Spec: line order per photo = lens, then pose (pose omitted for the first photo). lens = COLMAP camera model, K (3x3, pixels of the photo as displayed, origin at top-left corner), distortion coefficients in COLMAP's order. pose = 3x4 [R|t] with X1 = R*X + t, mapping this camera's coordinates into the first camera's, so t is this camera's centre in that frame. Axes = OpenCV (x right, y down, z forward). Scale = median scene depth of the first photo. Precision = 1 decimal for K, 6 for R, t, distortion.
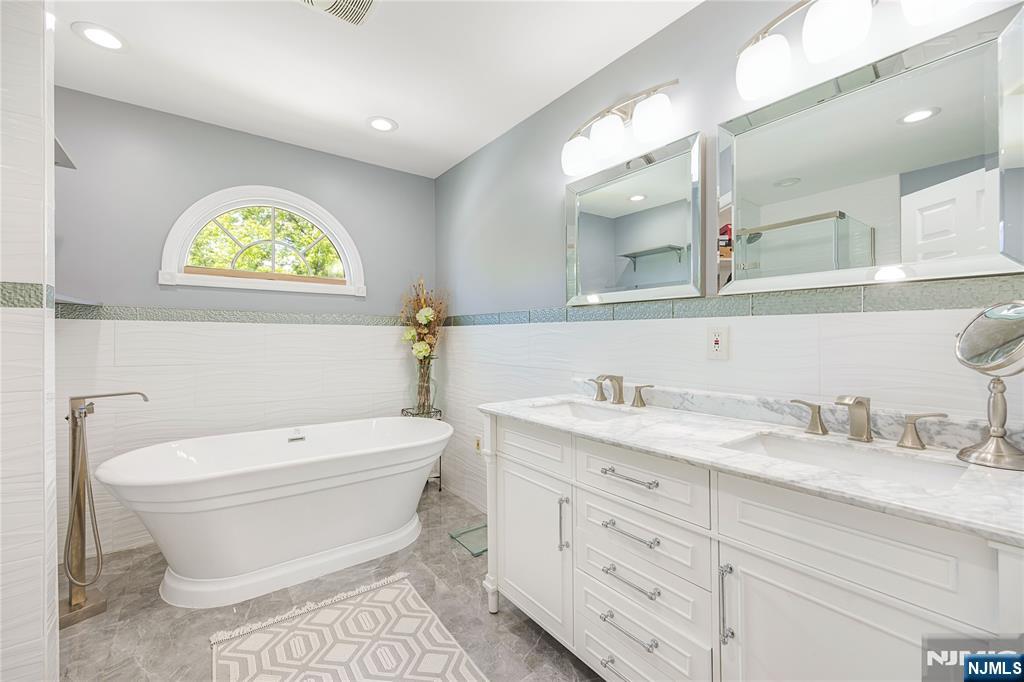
lens RADIAL K [[422.9, 0, 502.4], [0, 422.9, 337.6], [0, 0, 1]] dist [-0.004292, 0.000204]
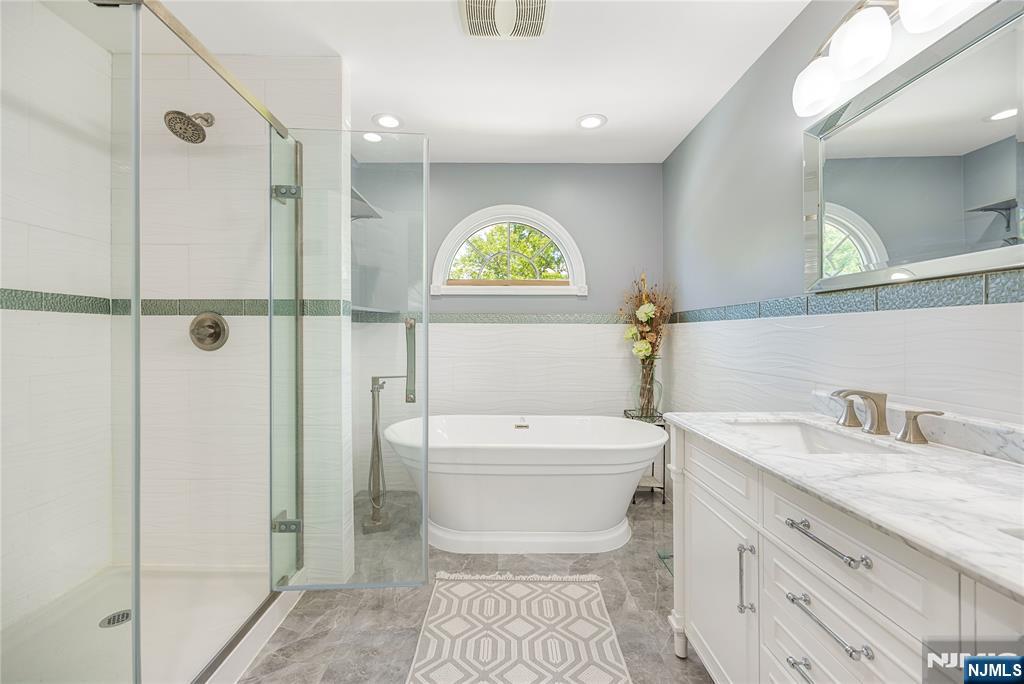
lens RADIAL K [[422.9, 0, 505.1], [0, 422.9, 339.2], [0, 0, 1]] dist [-0.004292, 0.000204]
pose [[0.798724, 0.005426, -0.601674, 0.201608], [-0.001182, 0.999972, 0.007449, 0.000631], [0.601697, -0.005238, 0.798707, 0.102373]]
